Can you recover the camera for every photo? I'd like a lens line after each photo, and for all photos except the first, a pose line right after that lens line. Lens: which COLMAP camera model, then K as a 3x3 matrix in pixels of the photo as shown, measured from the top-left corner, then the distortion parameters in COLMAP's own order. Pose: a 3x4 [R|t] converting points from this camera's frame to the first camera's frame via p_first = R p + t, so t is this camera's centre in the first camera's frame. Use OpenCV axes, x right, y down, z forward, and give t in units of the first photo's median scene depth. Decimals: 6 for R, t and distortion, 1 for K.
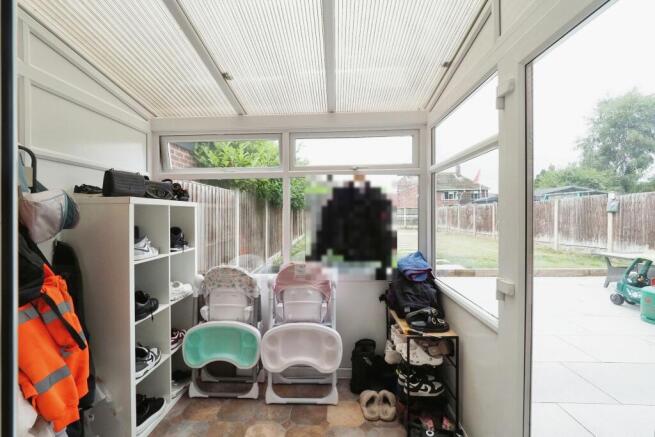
lens RADIAL K [[273.6, 0, 314.2], [0, 273.6, 219.5], [0, 0, 1]] dist [-0.001851, -0.000484]
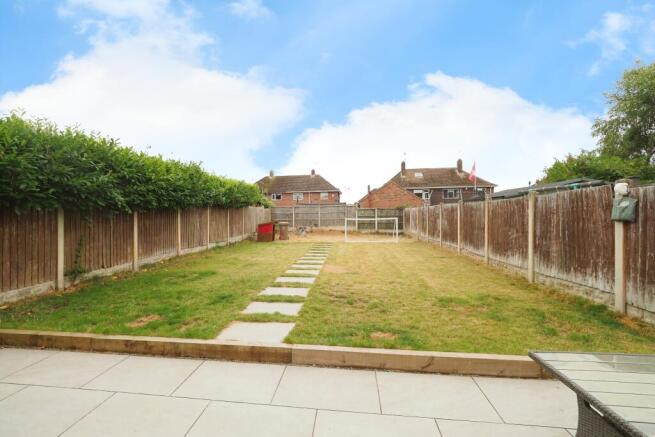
lens RADIAL K [[275.3, 0, 313.2], [0, 275.3, 216.1], [0, 0, 1]] dist [0.001395, 0.000368]
pose [[0.998434, 0.001713, -0.055914, 0.436850], [-0.002316, 0.999940, -0.010725, -0.022714], [0.055892, 0.010838, 0.998378, 0.367189]]
